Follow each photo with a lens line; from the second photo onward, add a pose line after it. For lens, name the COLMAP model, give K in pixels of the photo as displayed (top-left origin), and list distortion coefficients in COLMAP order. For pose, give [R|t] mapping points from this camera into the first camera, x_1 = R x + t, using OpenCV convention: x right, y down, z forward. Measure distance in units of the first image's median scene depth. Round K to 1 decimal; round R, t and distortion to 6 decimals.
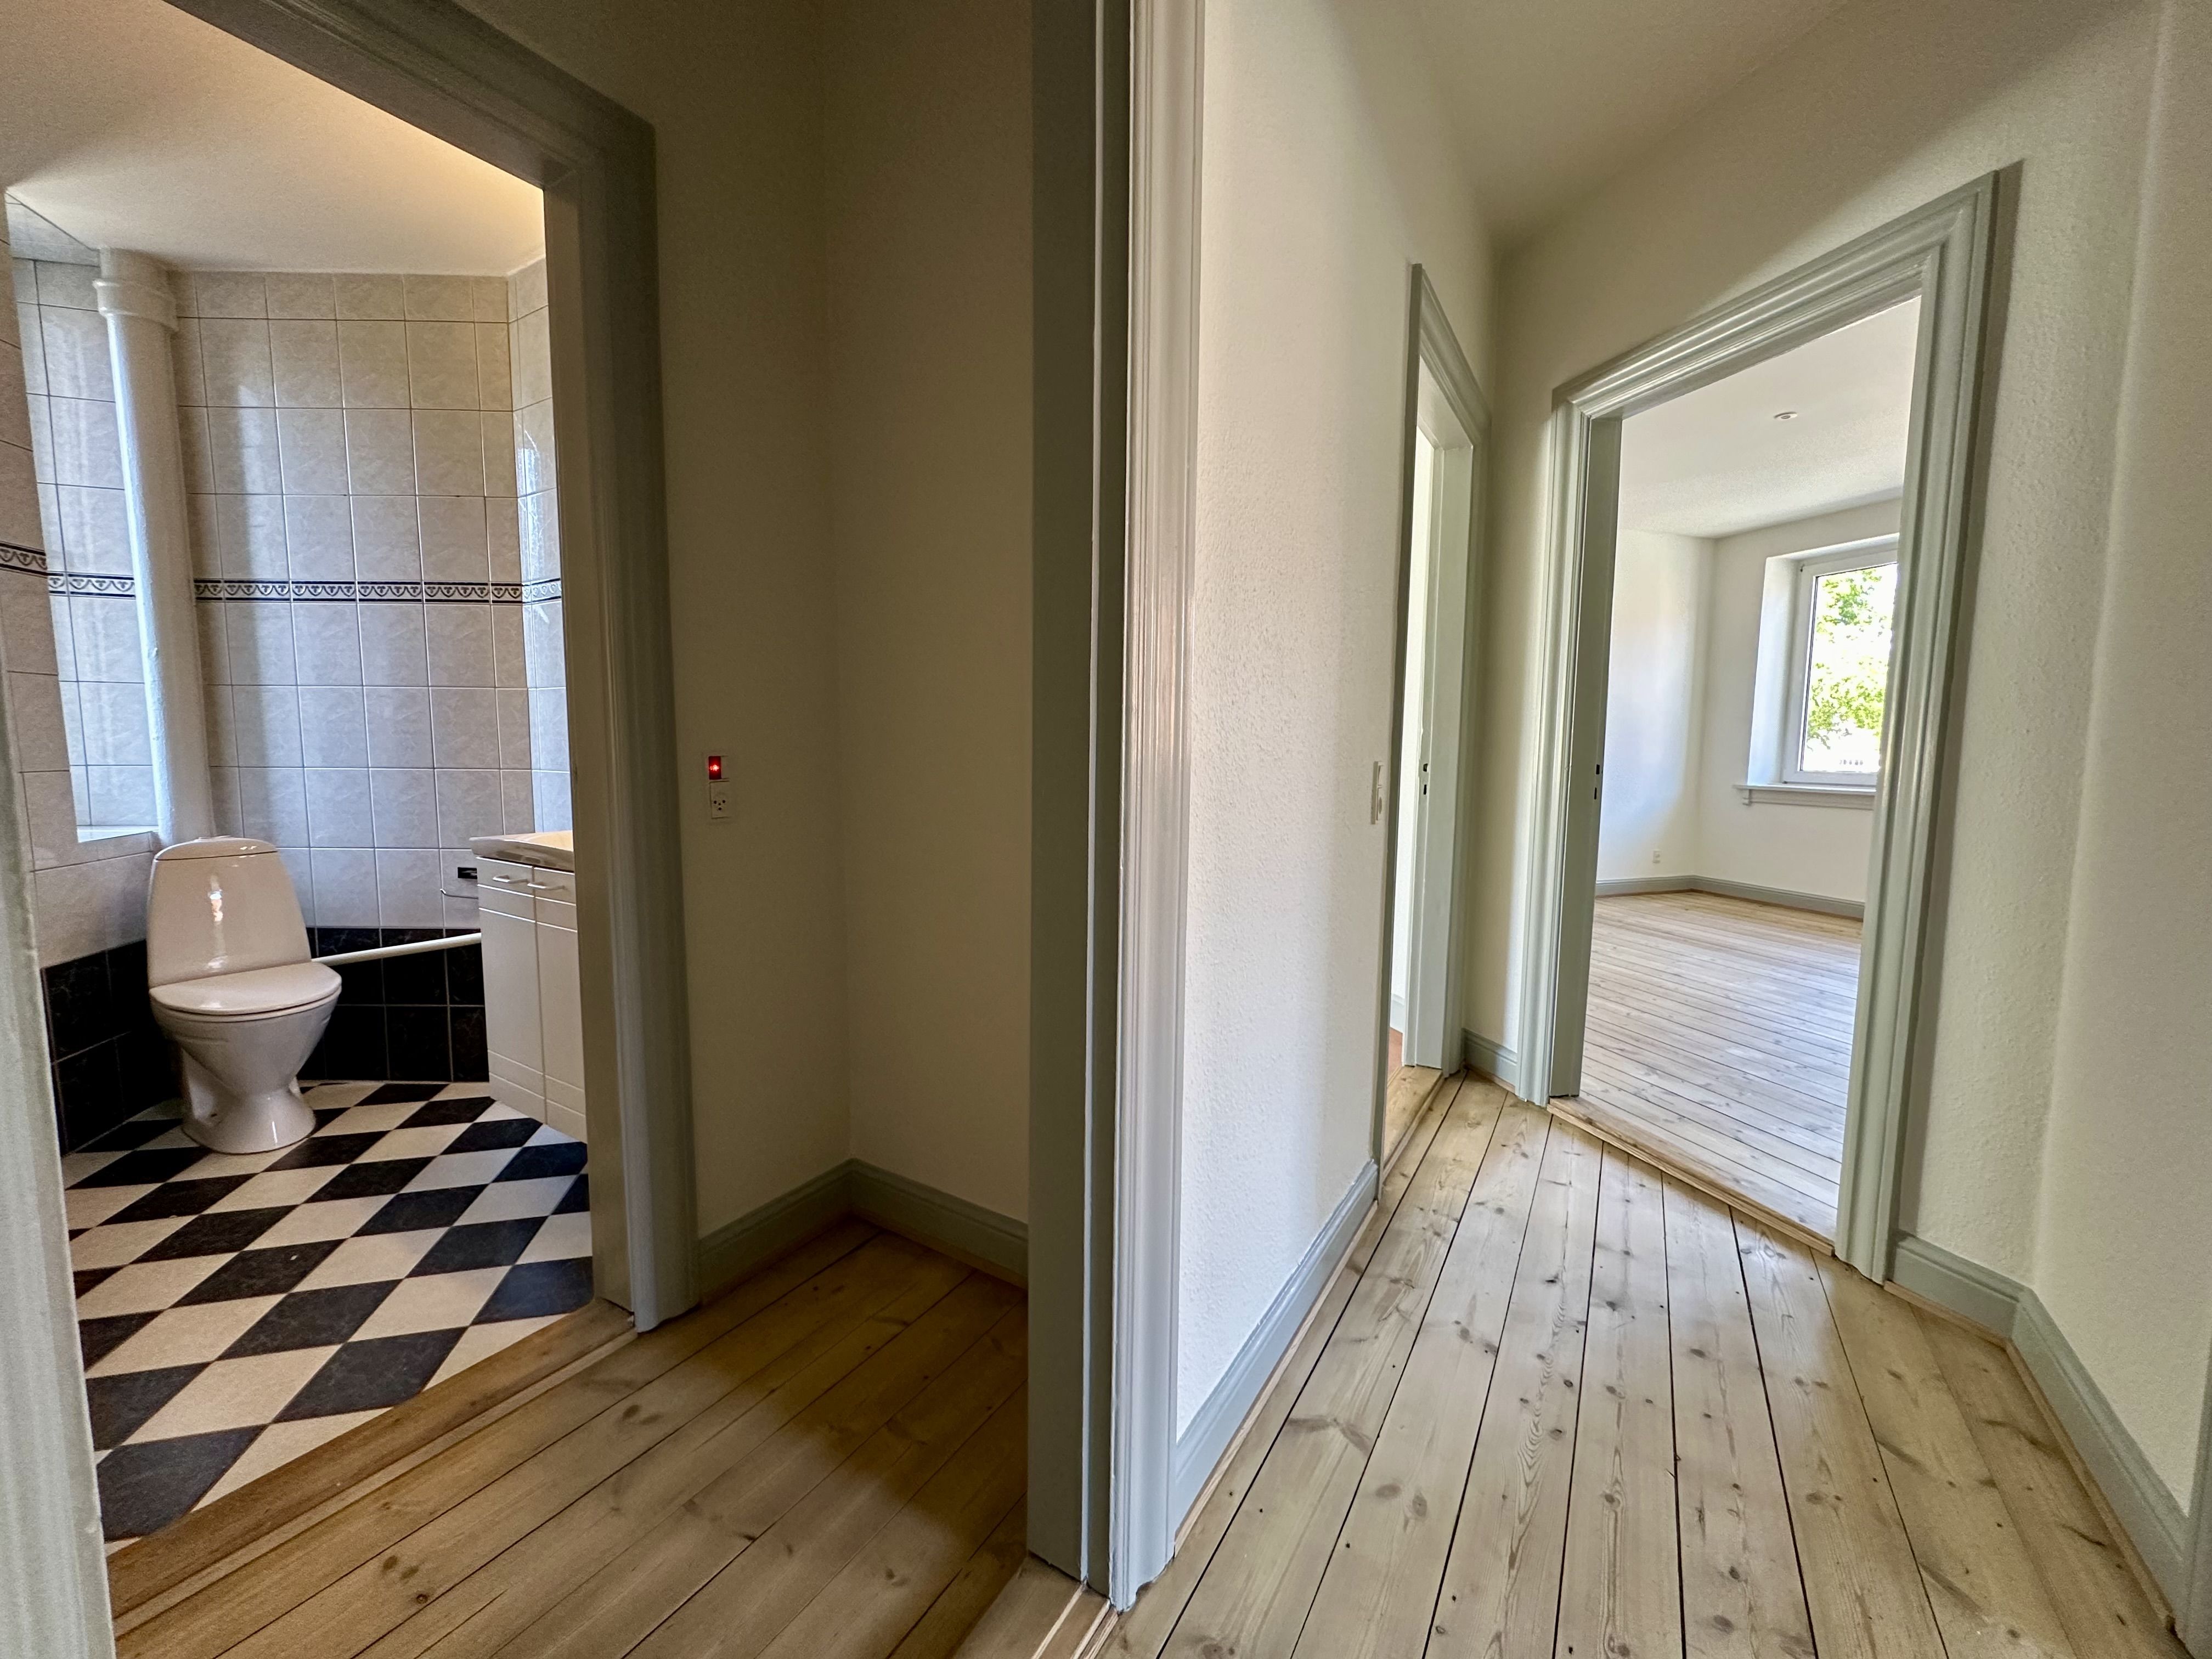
lens RADIAL K [[880.4, 0, 1104.4], [0, 880.4, 827.5], [0, 0, 1]] dist [-0.001642, 0.000520]
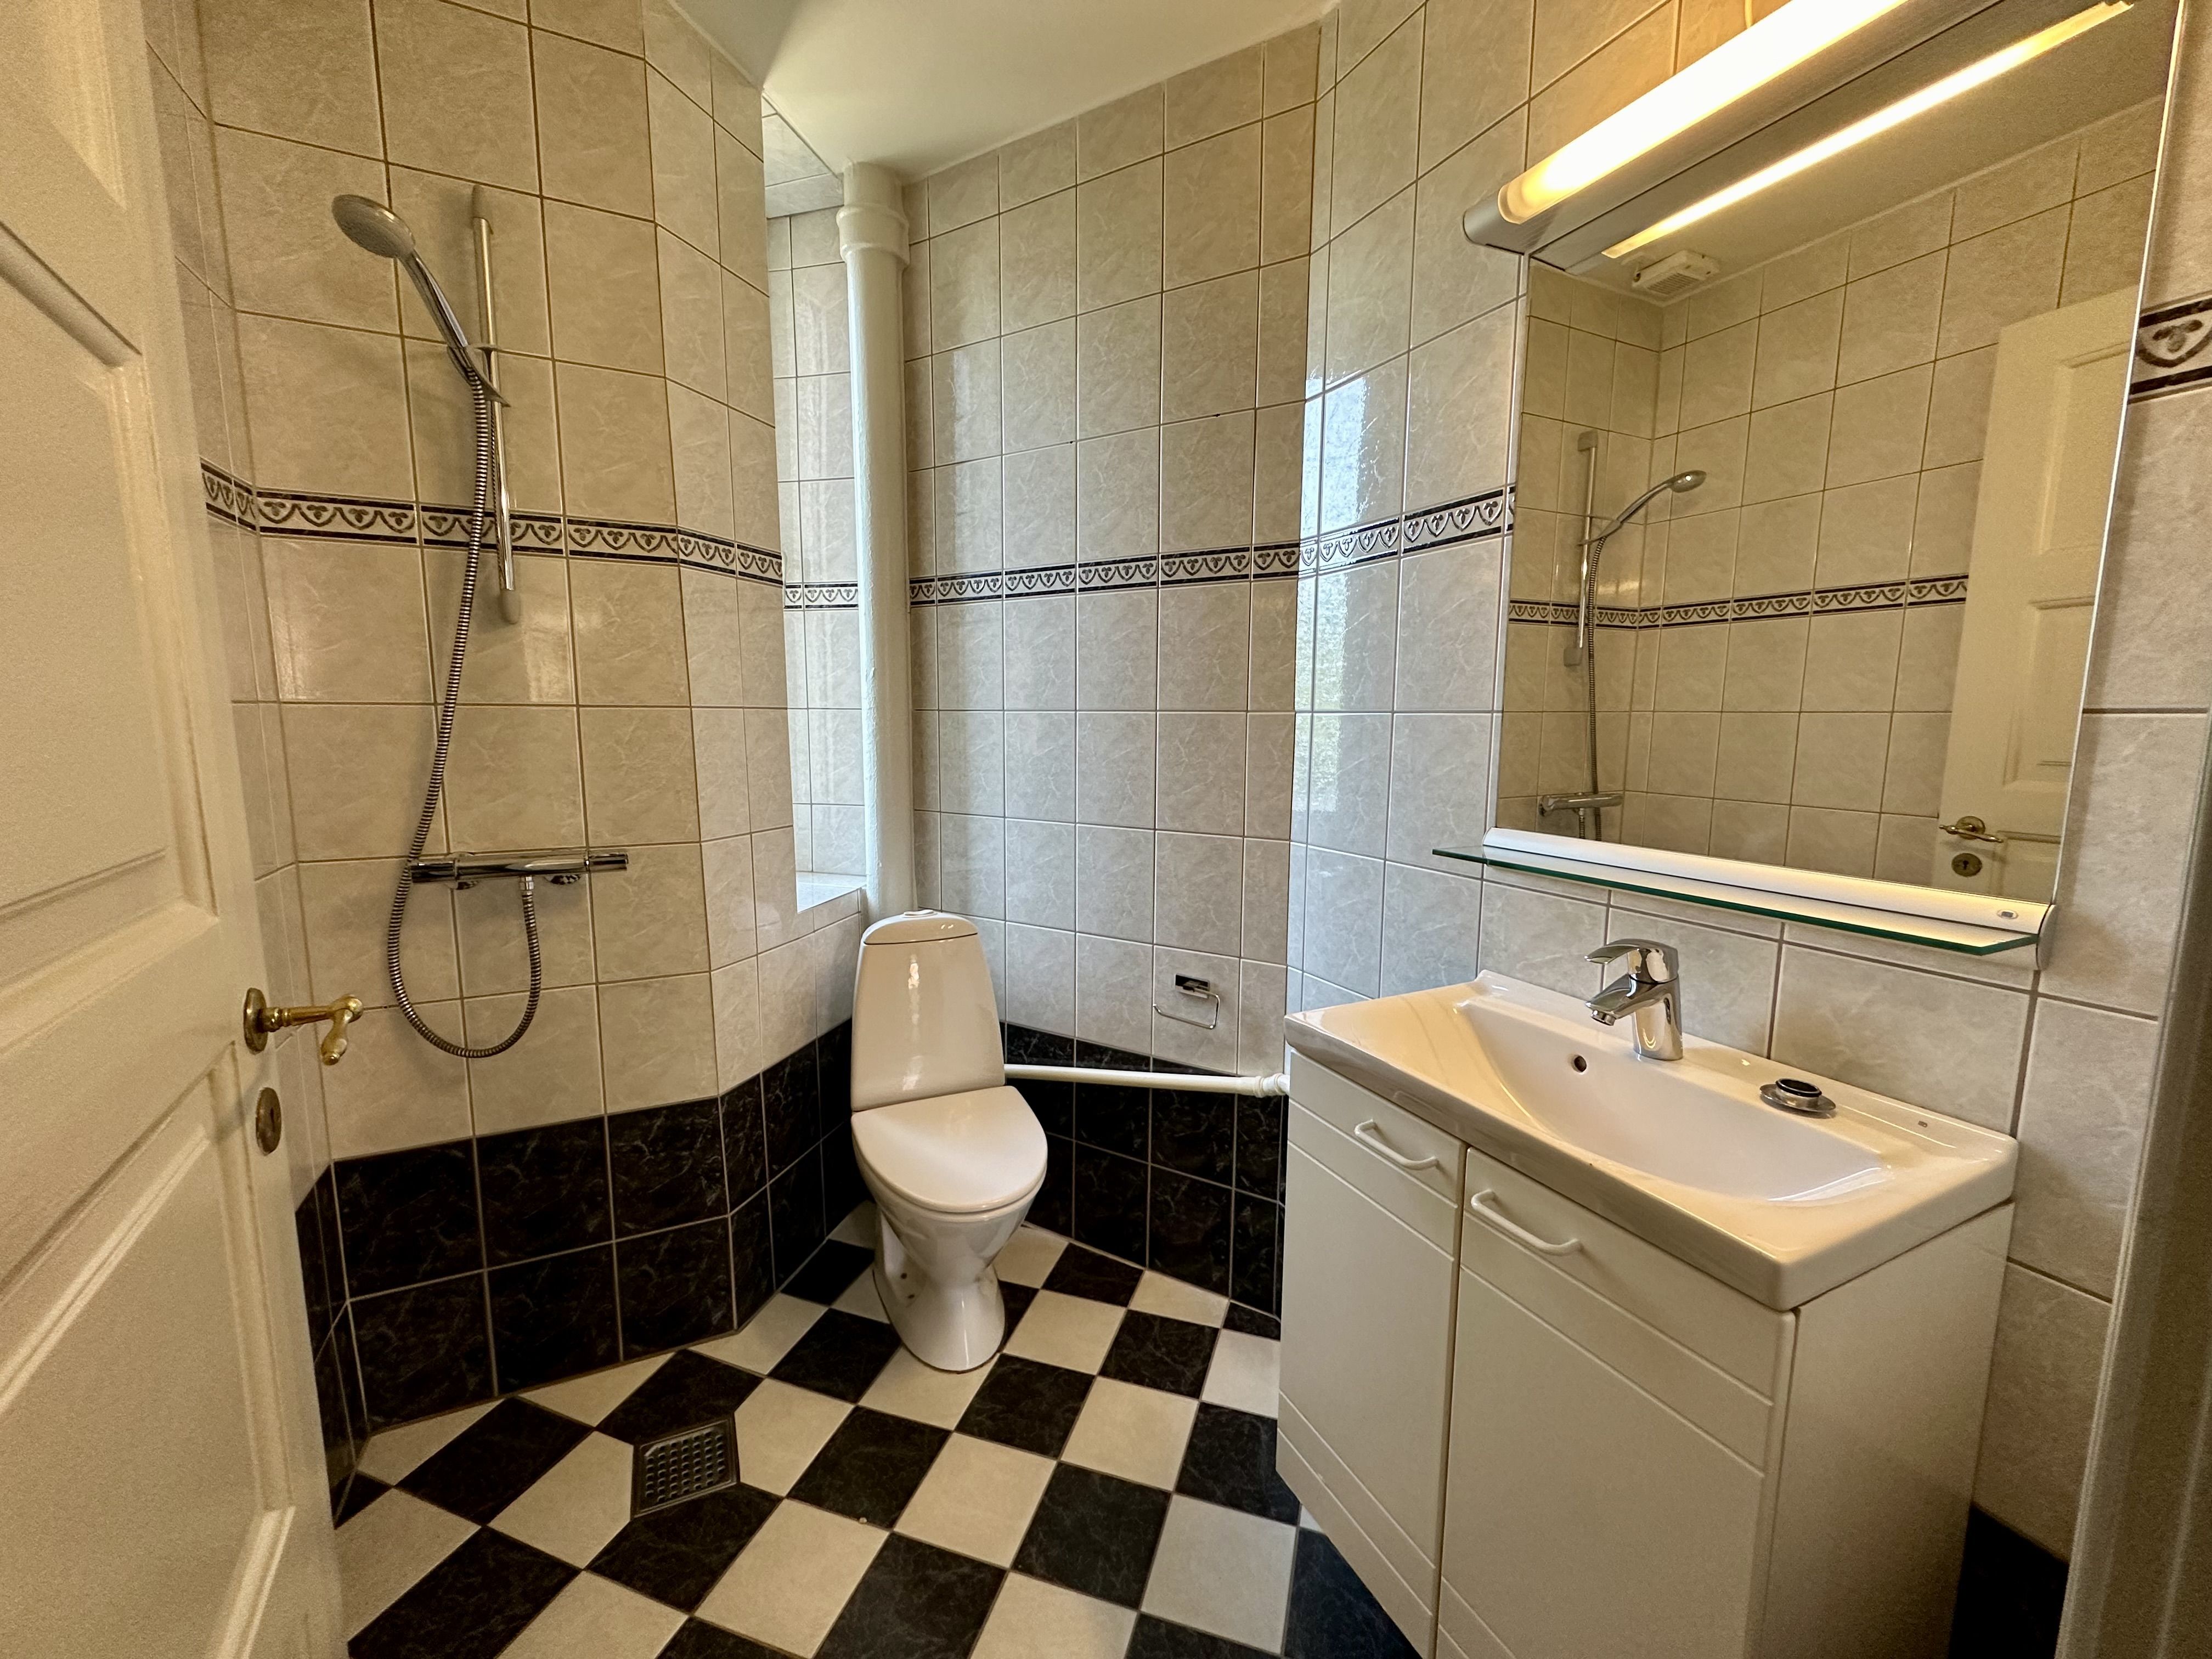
lens RADIAL K [[880.4, 0, 1104.4], [0, 880.4, 827.5], [0, 0, 1]] dist [-0.001642, 0.000520]
pose [[0.849480, 0.064160, -0.523706, -0.447533], [-0.049897, 0.997899, 0.041320, -0.097619], [0.525257, -0.008969, 0.850897, 0.405440]]
